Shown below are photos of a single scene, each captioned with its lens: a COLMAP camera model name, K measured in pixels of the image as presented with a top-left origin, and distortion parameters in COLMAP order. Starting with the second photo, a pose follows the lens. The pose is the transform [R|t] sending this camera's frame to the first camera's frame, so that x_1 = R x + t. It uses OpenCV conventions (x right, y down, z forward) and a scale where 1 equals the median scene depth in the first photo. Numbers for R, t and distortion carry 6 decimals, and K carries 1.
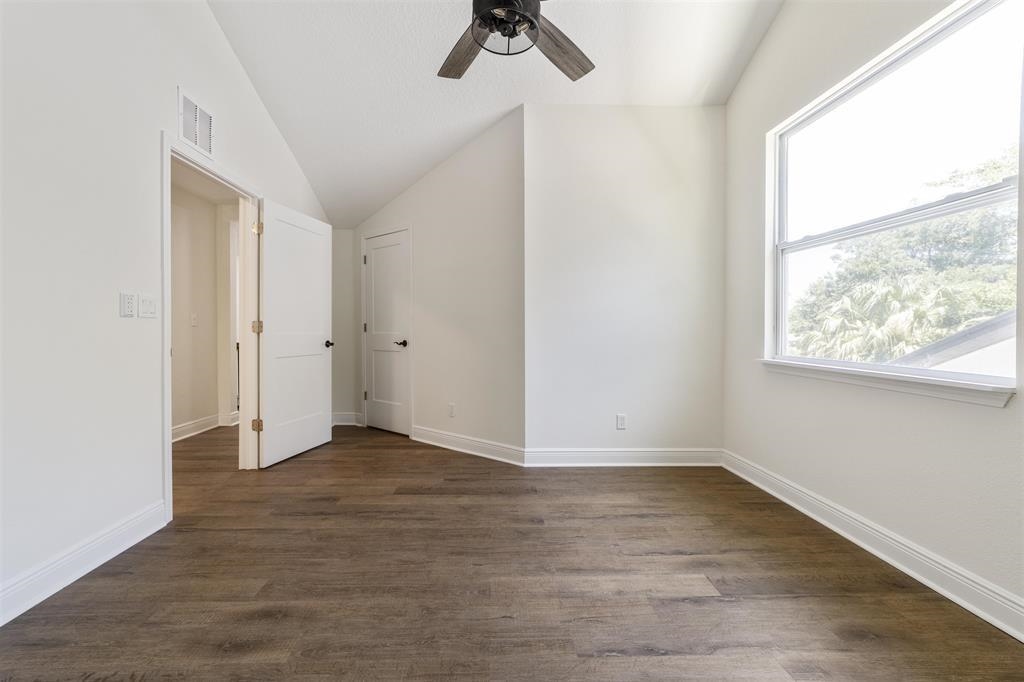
lens RADIAL K [[398.3, 0, 508.0], [0, 398.3, 338.9], [0, 0, 1]] dist [-0.003416, 0.005525]
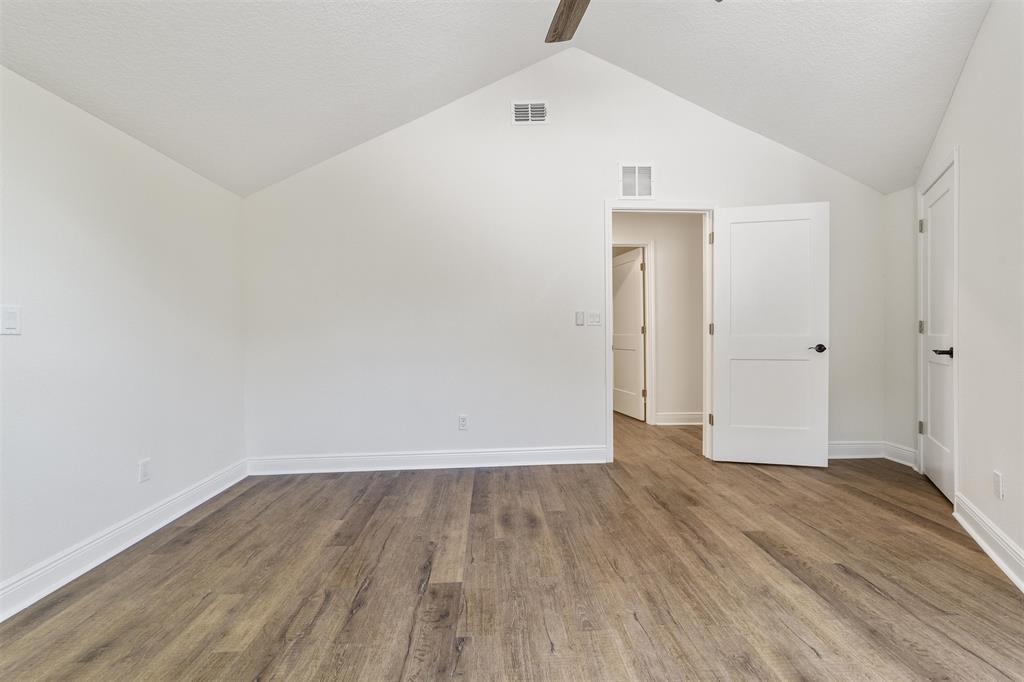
lens RADIAL K [[398.3, 0, 508.0], [0, 398.3, 338.9], [0, 0, 1]] dist [-0.003416, 0.005525]
pose [[0.009556, 0.010896, -0.999895, 0.619153], [-0.010656, 0.999885, 0.010794, -0.010354], [0.999898, 0.010552, 0.009671, 0.605742]]
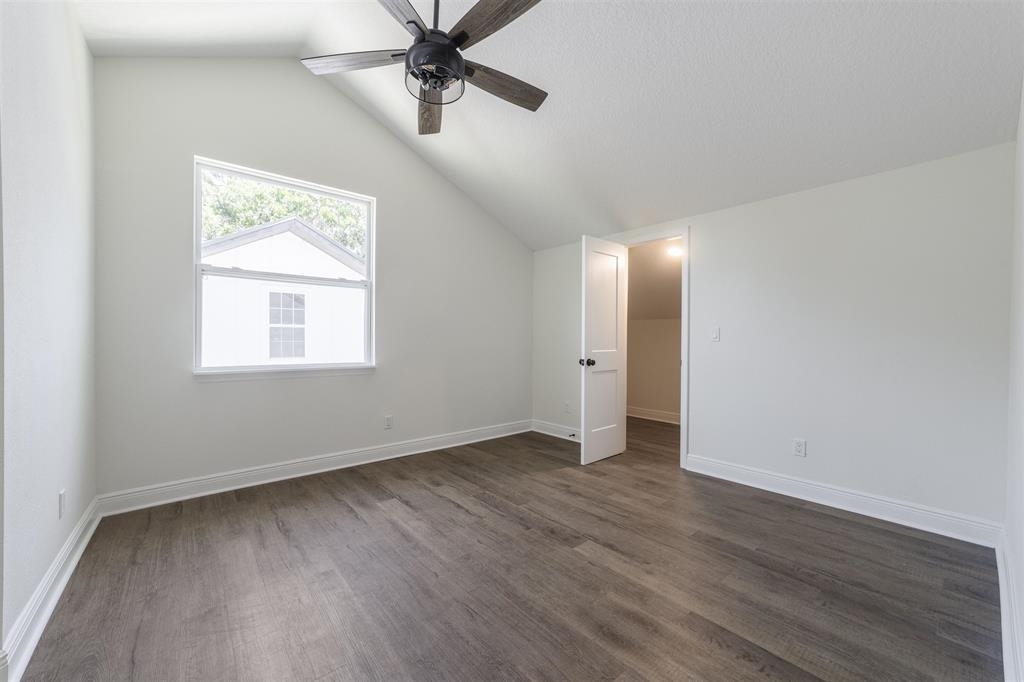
lens RADIAL K [[398.3, 0, 508.0], [0, 398.3, 338.9], [0, 0, 1]] dist [-0.003416, 0.005525]
pose [[-0.603836, 0.001327, 0.797107, -0.838427], [0.014487, 0.999852, 0.009310, -0.036618], [-0.796977, 0.017170, -0.603766, 1.222997]]
